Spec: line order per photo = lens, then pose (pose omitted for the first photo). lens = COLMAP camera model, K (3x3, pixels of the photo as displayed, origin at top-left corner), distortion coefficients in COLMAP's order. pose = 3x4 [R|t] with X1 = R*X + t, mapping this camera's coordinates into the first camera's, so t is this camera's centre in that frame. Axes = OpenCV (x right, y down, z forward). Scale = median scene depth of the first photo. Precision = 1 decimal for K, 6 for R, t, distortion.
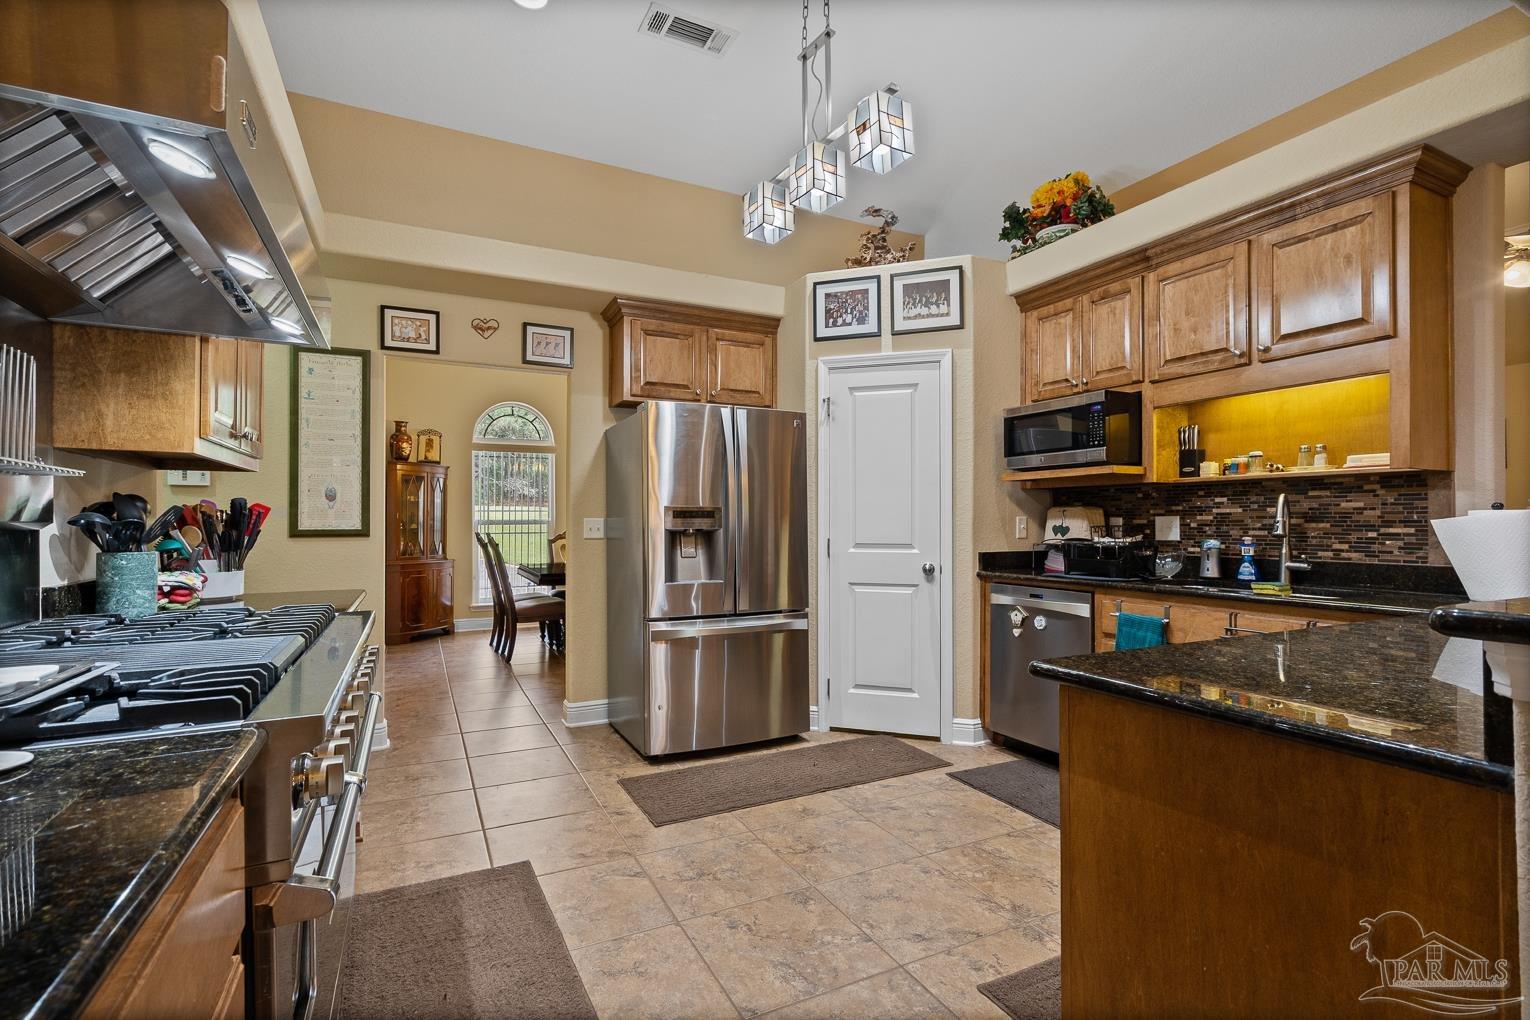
lens RADIAL K [[705.6, 0, 757.4], [0, 705.6, 514.4], [0, 0, 1]] dist [-0.005515, 0.000558]
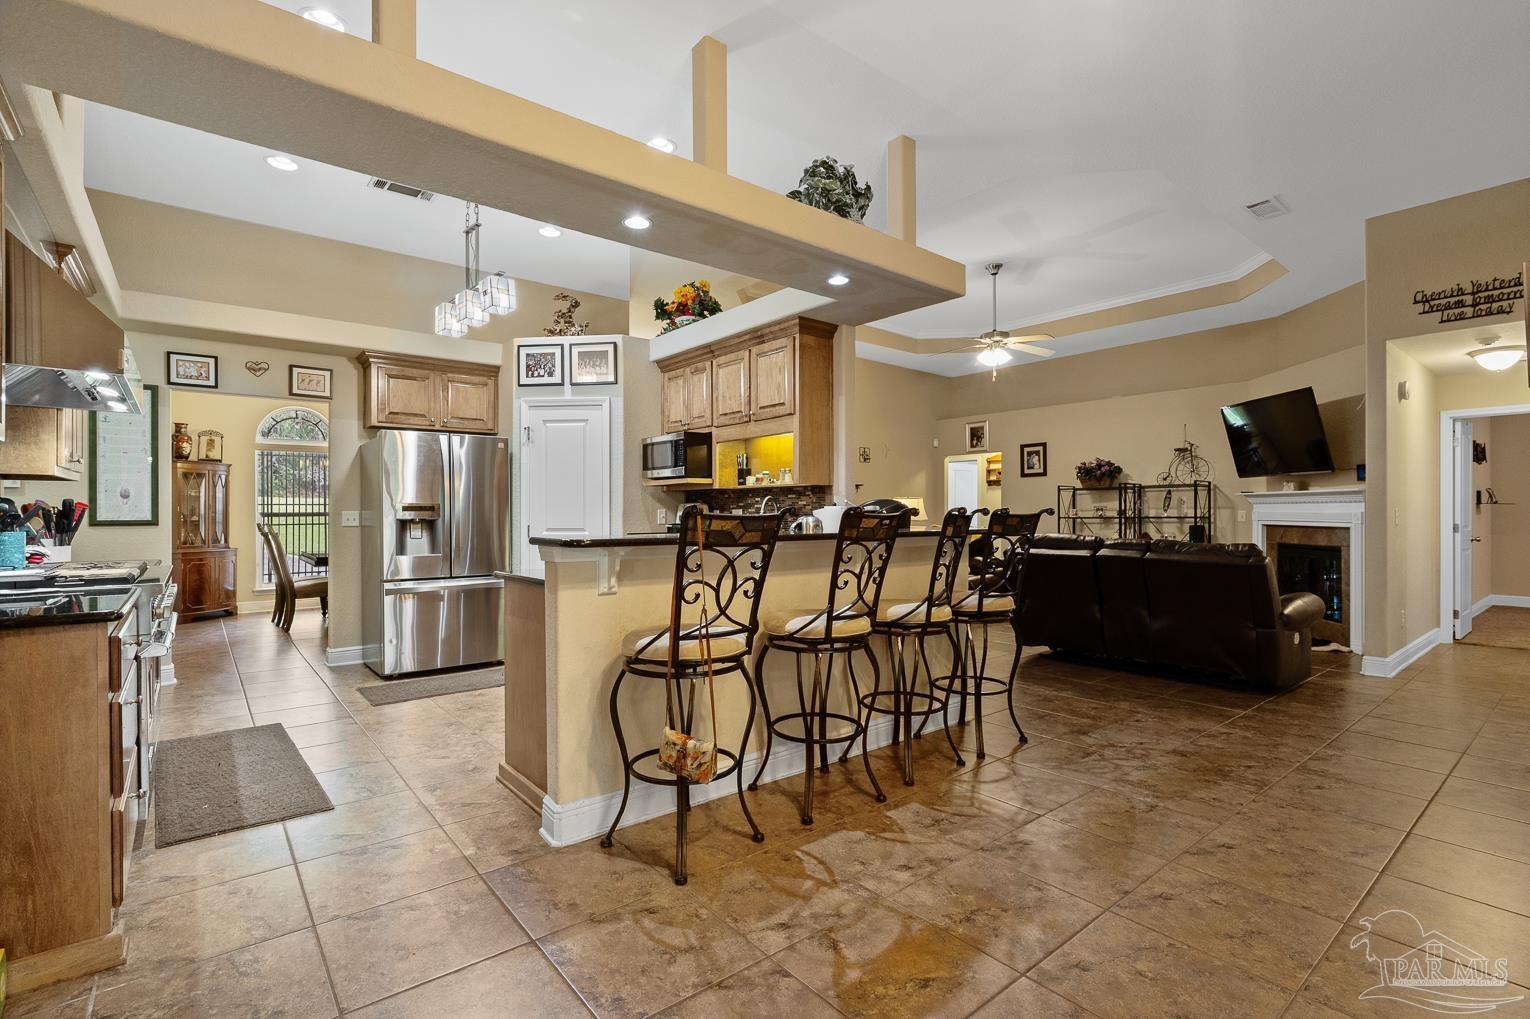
lens RADIAL K [[714.9, 0, 765.0], [0, 714.9, 509.5], [0, 0, 1]] dist [-0.006155, 0.000667]
pose [[0.974961, -0.002208, 0.222366, 0.265303], [0.000984, 0.999984, 0.005614, -0.005050], [-0.222374, -0.005255, 0.974947, -0.561441]]
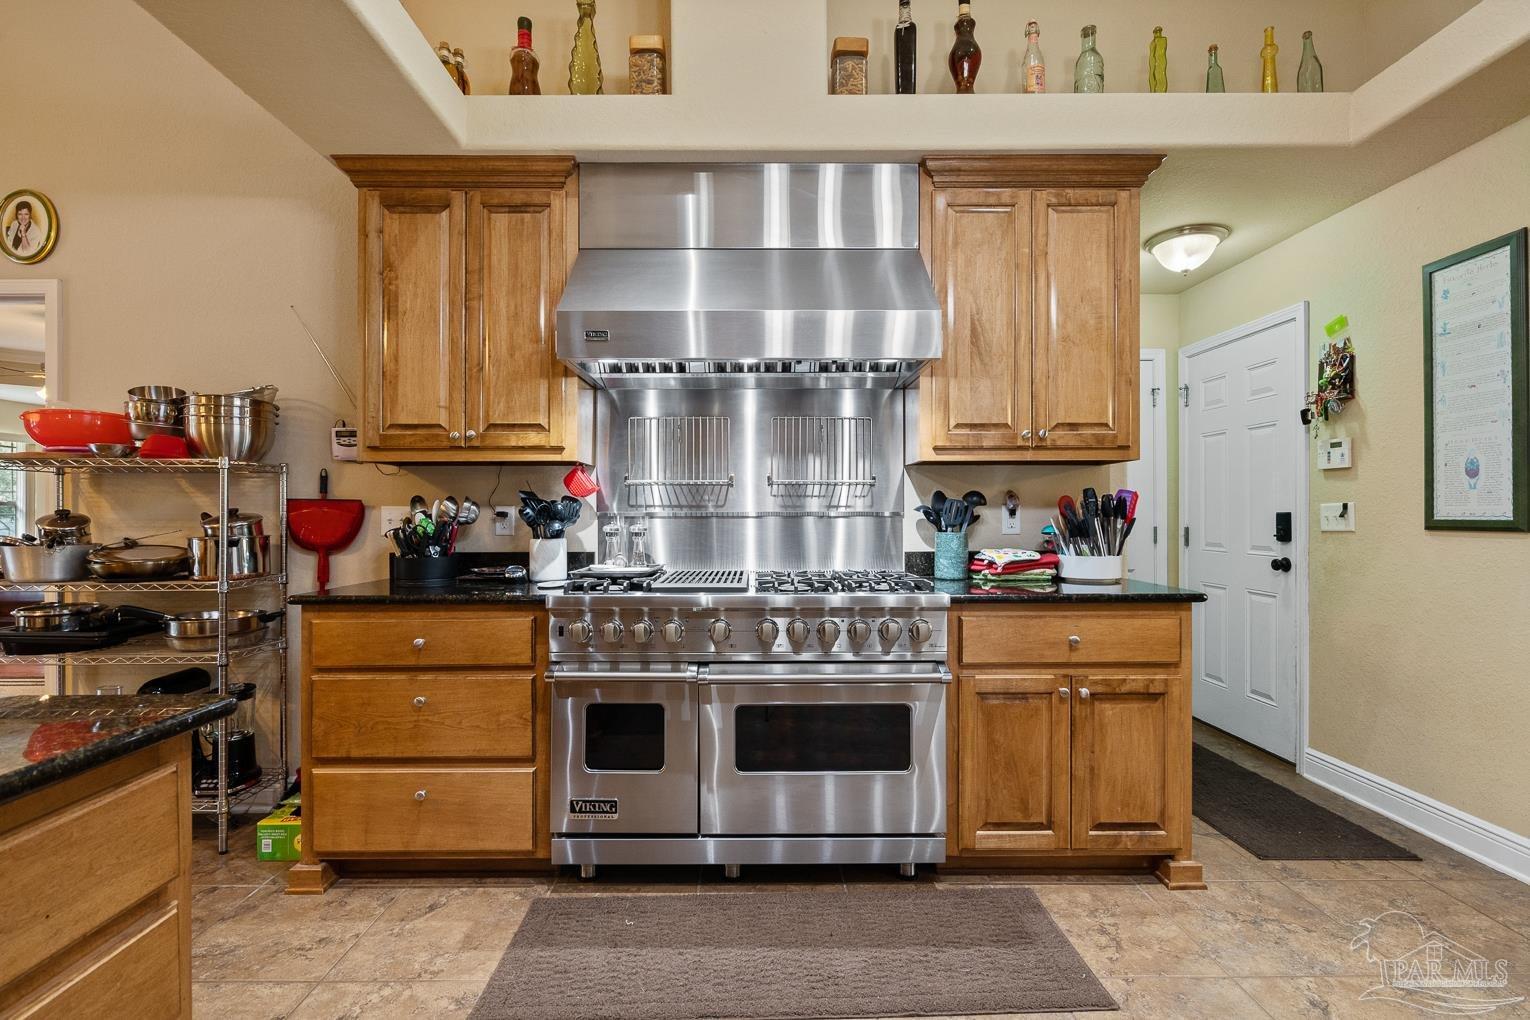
lens RADIAL K [[705.6, 0, 757.4], [0, 705.6, 514.4], [0, 0, 1]] dist [-0.005515, 0.000558]
pose [[-0.439964, 0.003311, -0.898009, 0.287329], [0.013120, 0.999910, -0.002741, 0.008936], [0.897920, -0.012988, -0.439968, 0.656437]]
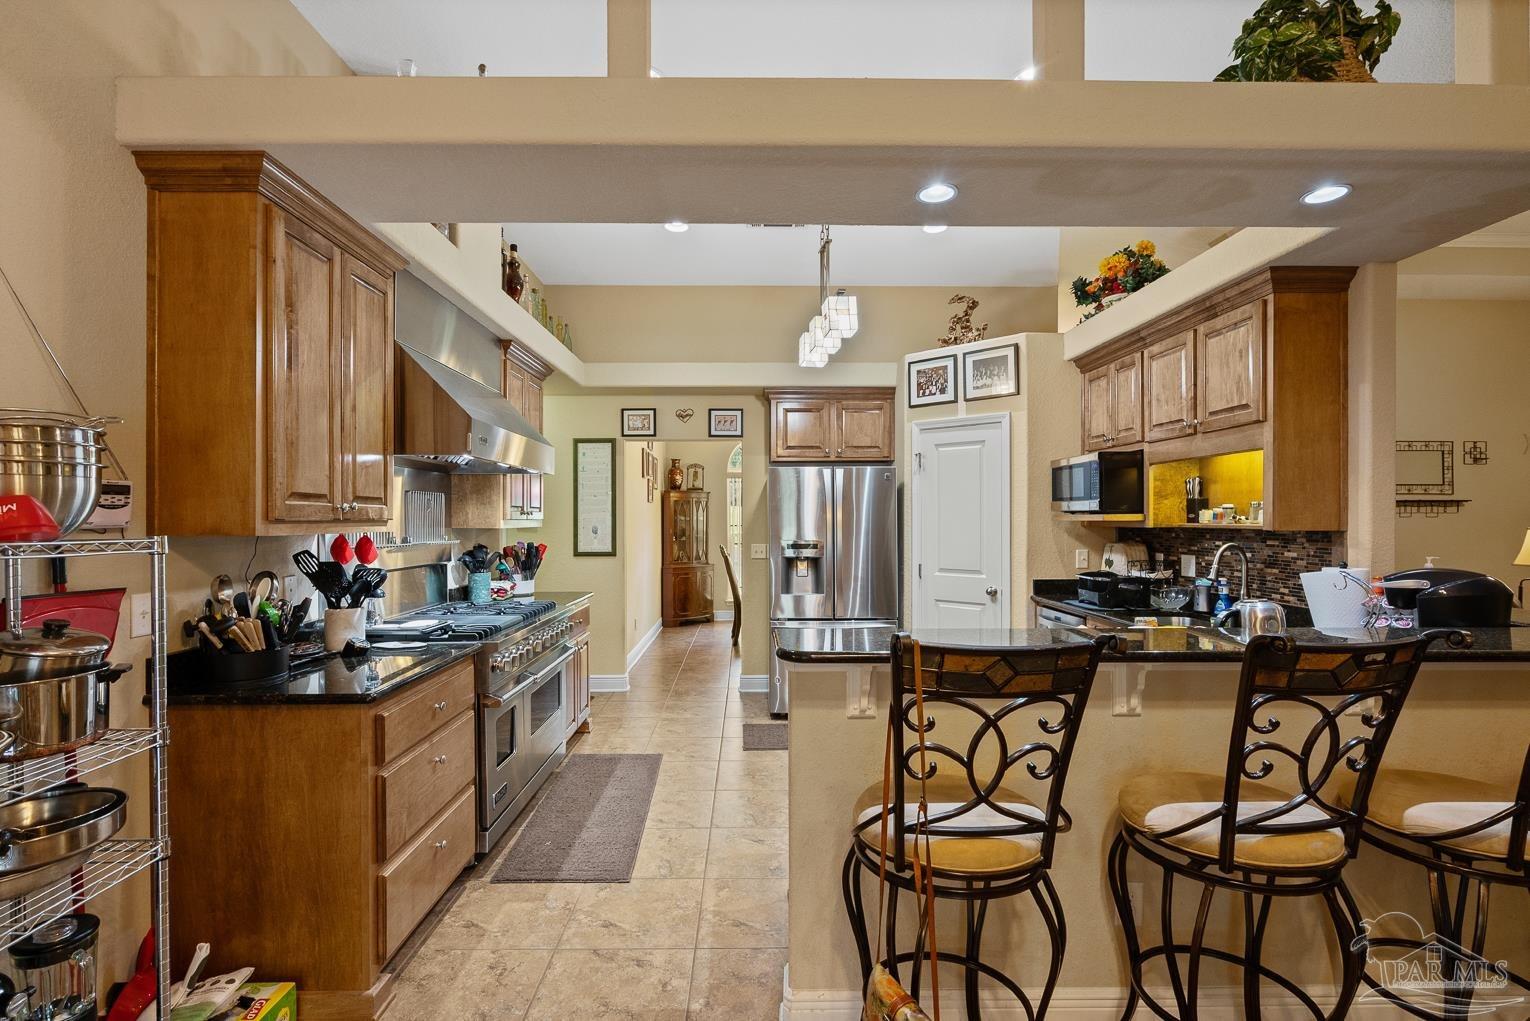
lens RADIAL K [[730.6, 0, 753.0], [0, 730.6, 516.9], [0, 0, 1]] dist [-0.010929, 0.008413]
pose [[0.899800, -0.001591, -0.436299, 0.435068], [0.006437, 0.999933, 0.009627, -0.069656], [0.436254, -0.011471, 0.899750, -0.336567]]
